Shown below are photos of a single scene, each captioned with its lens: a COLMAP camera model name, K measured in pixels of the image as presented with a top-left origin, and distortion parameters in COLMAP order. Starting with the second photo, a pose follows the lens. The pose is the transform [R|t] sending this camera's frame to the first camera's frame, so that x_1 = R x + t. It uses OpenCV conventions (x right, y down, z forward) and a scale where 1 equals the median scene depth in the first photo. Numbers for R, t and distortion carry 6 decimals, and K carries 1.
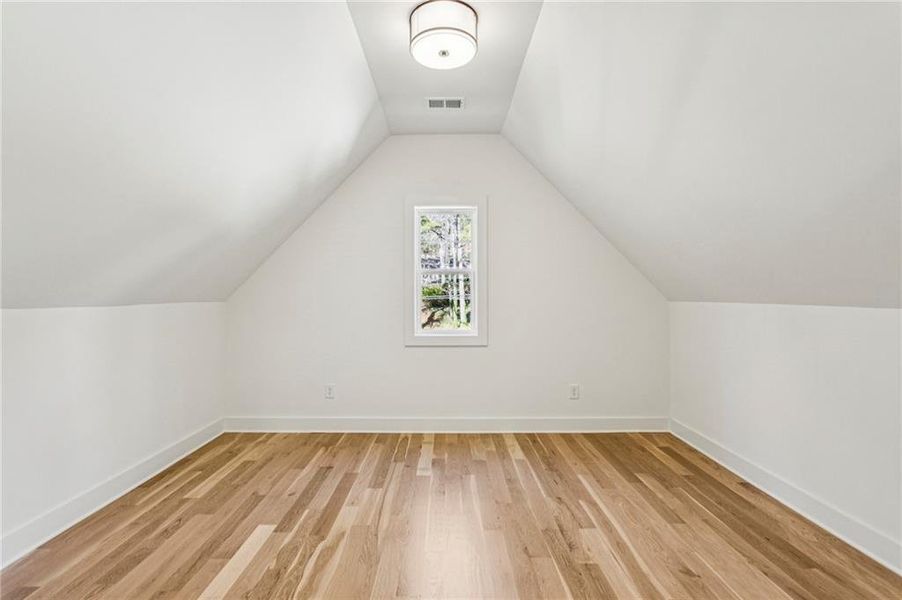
lens RADIAL K [[435.2, 0, 451.0], [0, 435.2, 300.0], [0, 0, 1]] dist [-0.001891, -0.000095]
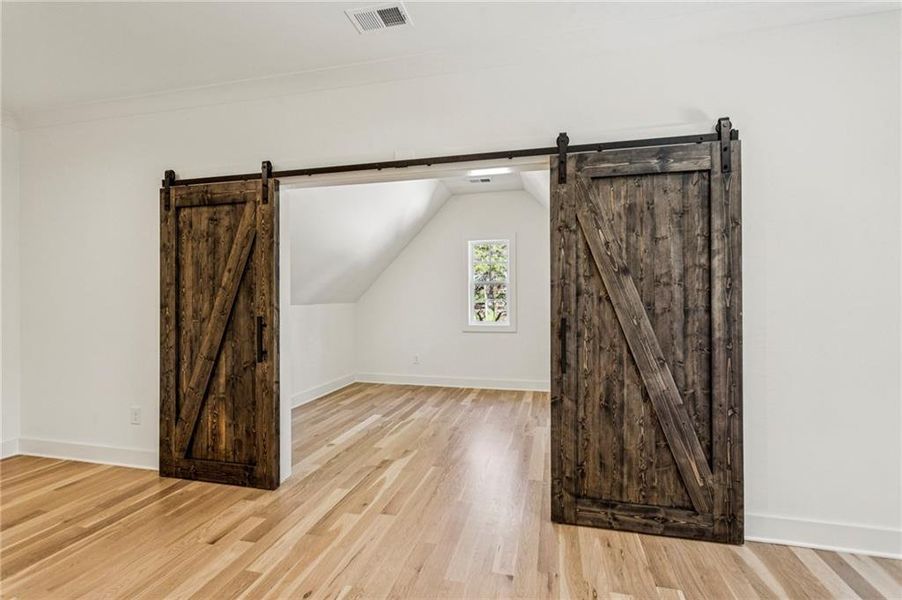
lens RADIAL K [[426.2, 0, 455.0], [0, 426.2, 302.8], [0, 0, 1]] dist [-0.000454, 0.000207]
pose [[0.972633, -0.003482, -0.232321, 0.292746], [0.004444, 0.999984, 0.003618, -0.002027], [0.232305, -0.004552, 0.972632, -0.636686]]
